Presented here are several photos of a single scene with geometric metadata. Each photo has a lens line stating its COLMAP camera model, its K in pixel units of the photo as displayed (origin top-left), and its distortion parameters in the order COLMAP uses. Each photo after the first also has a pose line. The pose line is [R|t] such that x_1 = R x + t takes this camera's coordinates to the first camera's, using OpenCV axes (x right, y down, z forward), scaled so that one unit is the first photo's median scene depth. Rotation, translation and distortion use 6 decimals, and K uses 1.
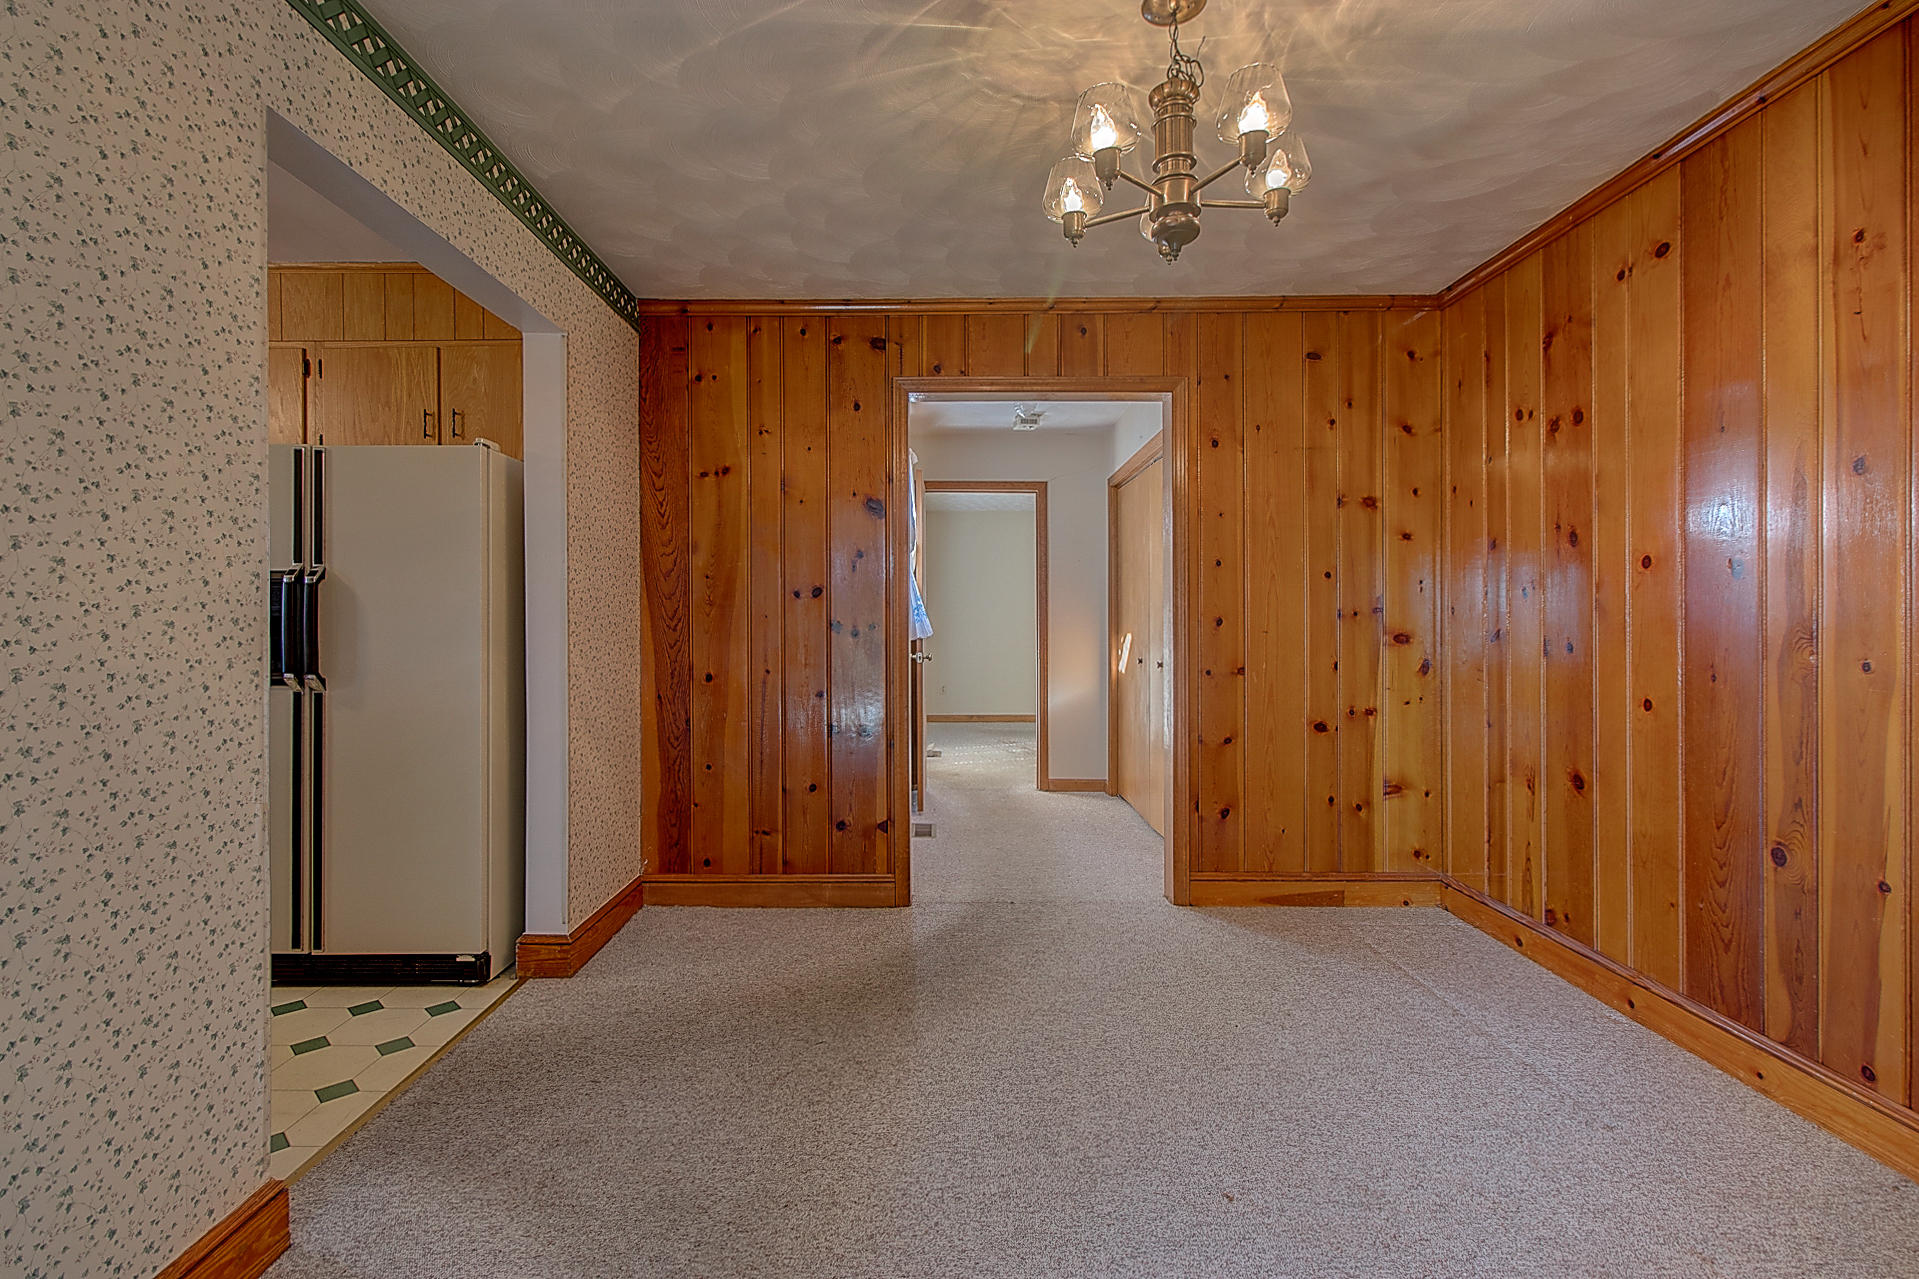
lens RADIAL K [[885.4, 0, 940.4], [0, 885.4, 627.9], [0, 0, 1]] dist [-0.000885, -0.000049]
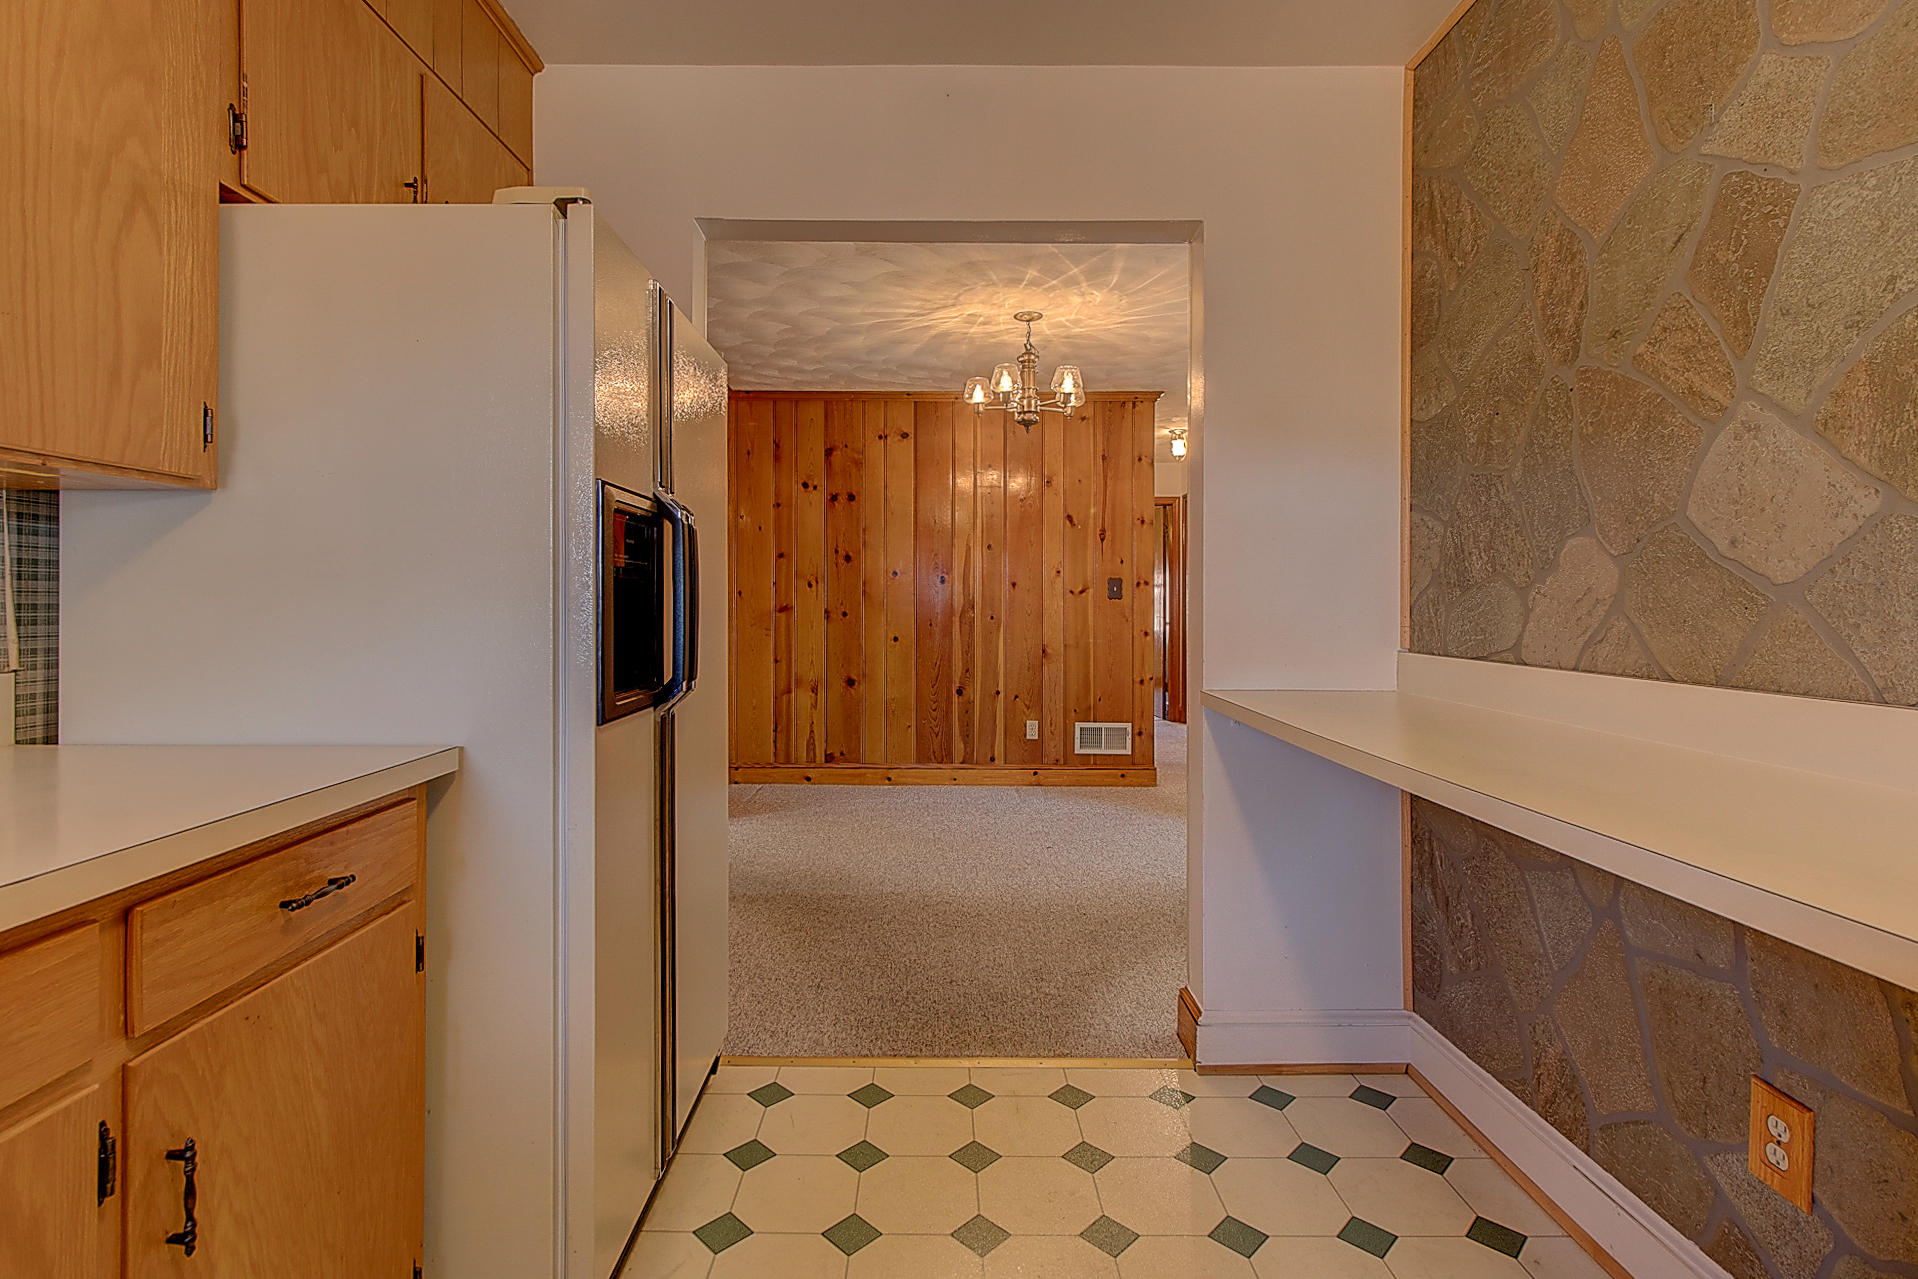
lens RADIAL K [[897.7, 0, 931.8], [0, 897.7, 597.1], [0, 0, 1]] dist [0.000116, 0.000166]
pose [[0.004590, 0.007736, 0.999960, -1.172983], [0.001313, 0.999969, -0.007742, 0.000233], [-0.999989, 0.001348, 0.004579, 0.742520]]
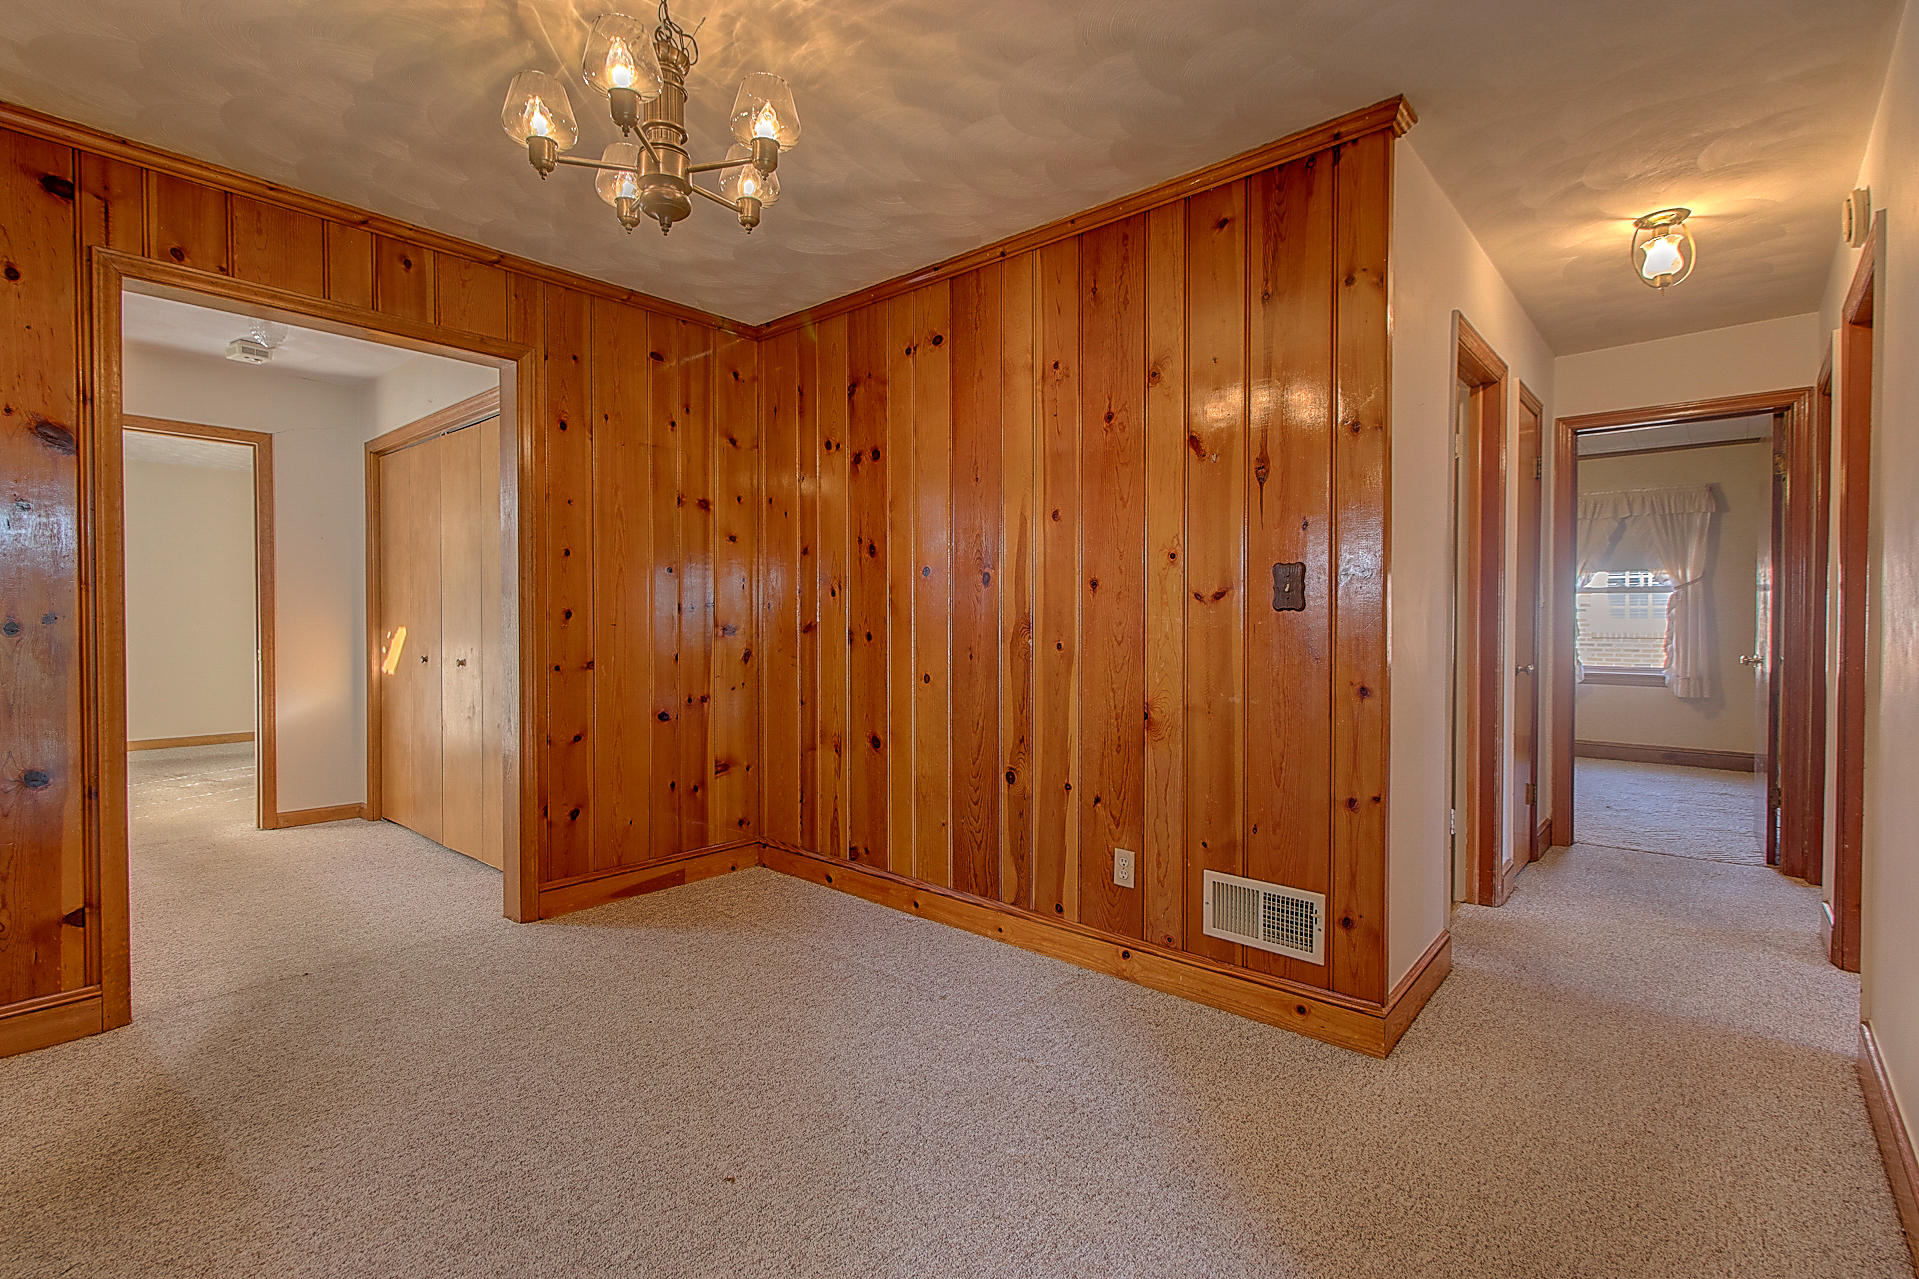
lens RADIAL K [[882.0, 0, 937.8], [0, 882.0, 631.2], [0, 0, 1]] dist [0.000415, 0.000925]
pose [[0.660909, -0.007063, 0.750433, -0.155934], [-0.000521, 0.999951, 0.009870, 0.001871], [-0.750466, -0.006914, 0.660873, 0.088642]]
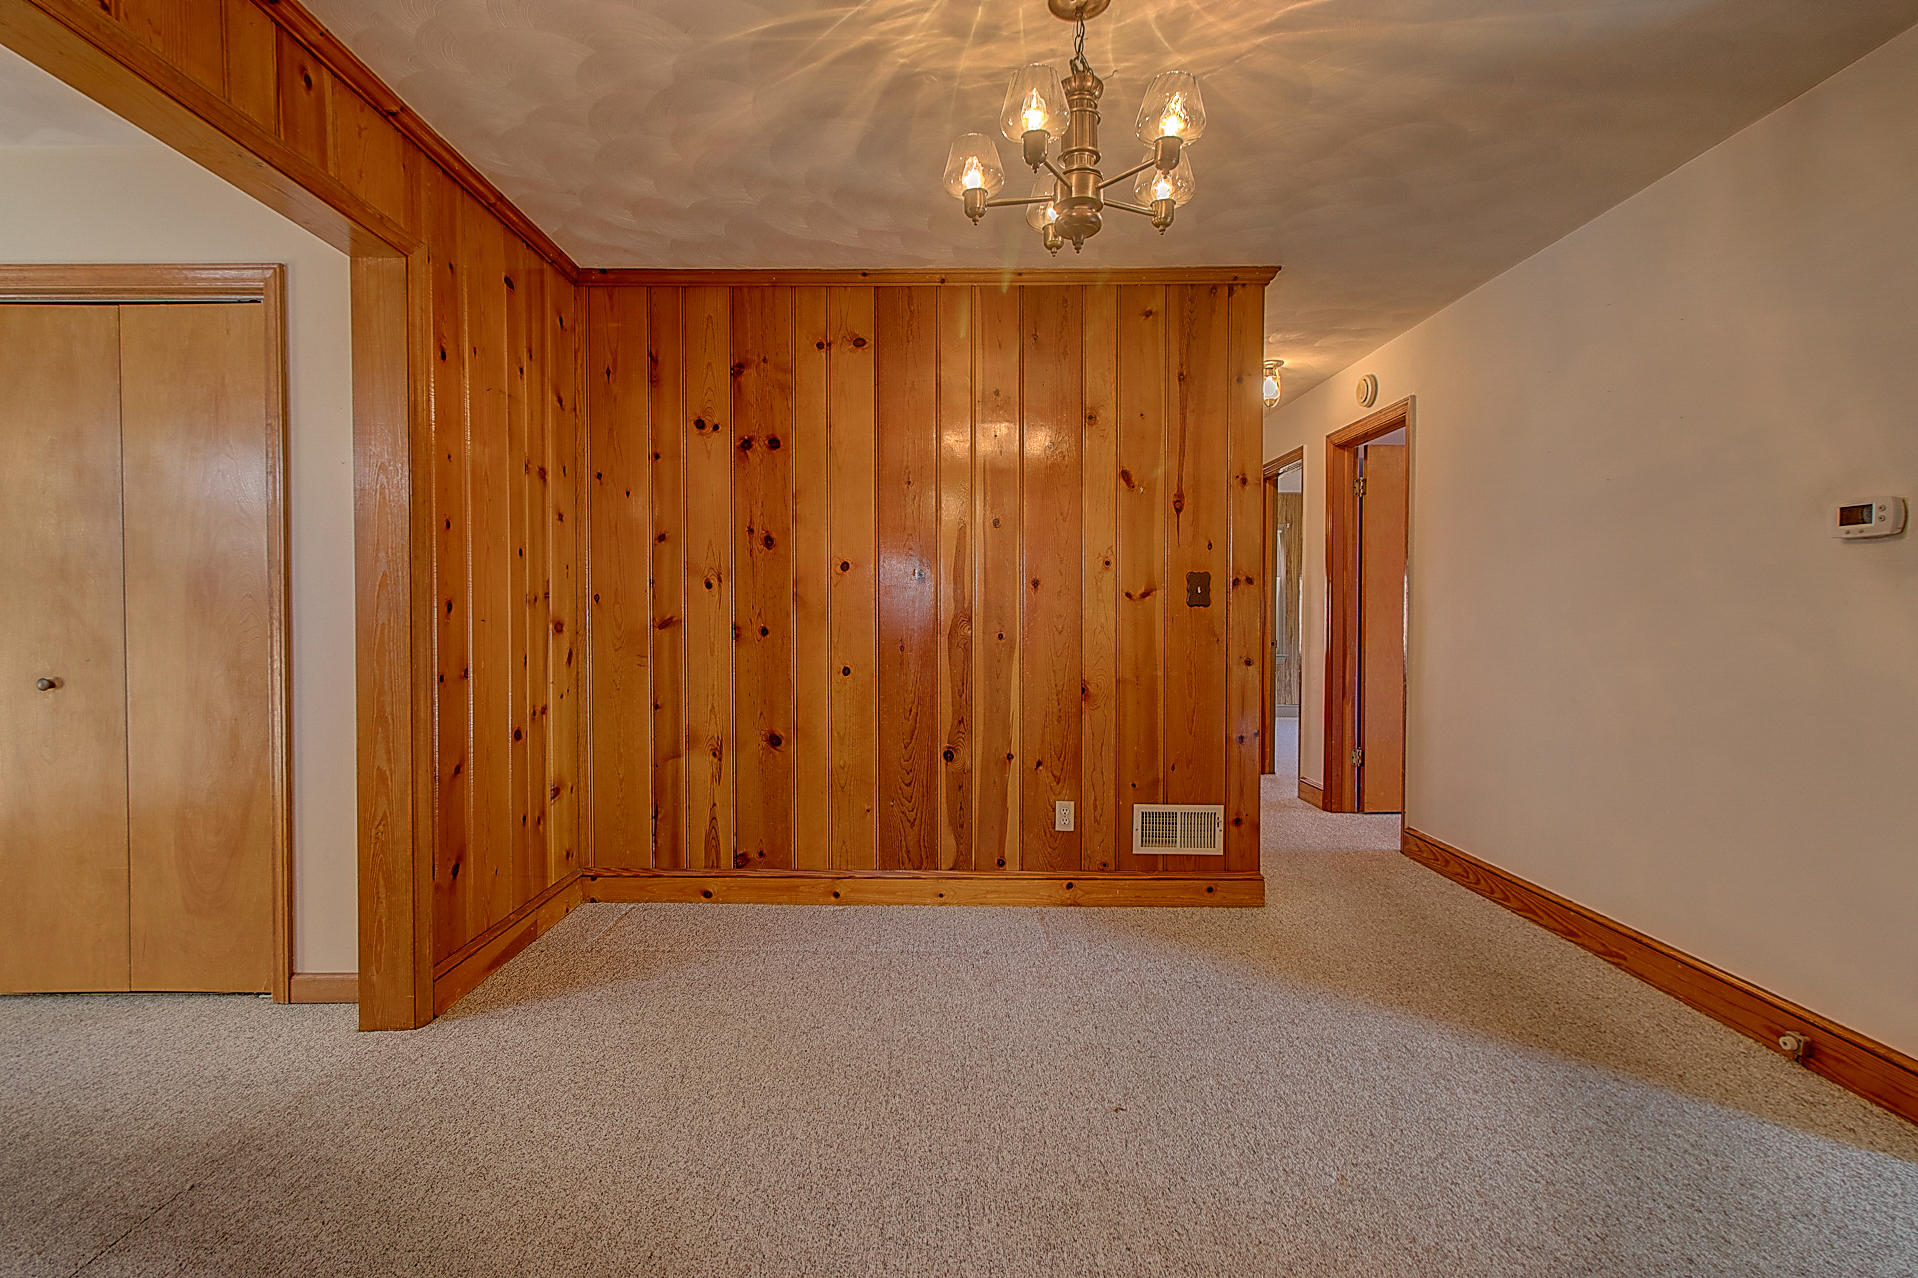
lens RADIAL K [[881.5, 0, 937.4], [0, 881.5, 630.7], [0, 0, 1]] dist [0.000415, 0.000925]
pose [[0.007499, -0.014486, 0.999867, -0.461421], [0.003245, 0.999890, 0.014462, 0.004299], [-0.999967, 0.003136, 0.007545, 0.699834]]
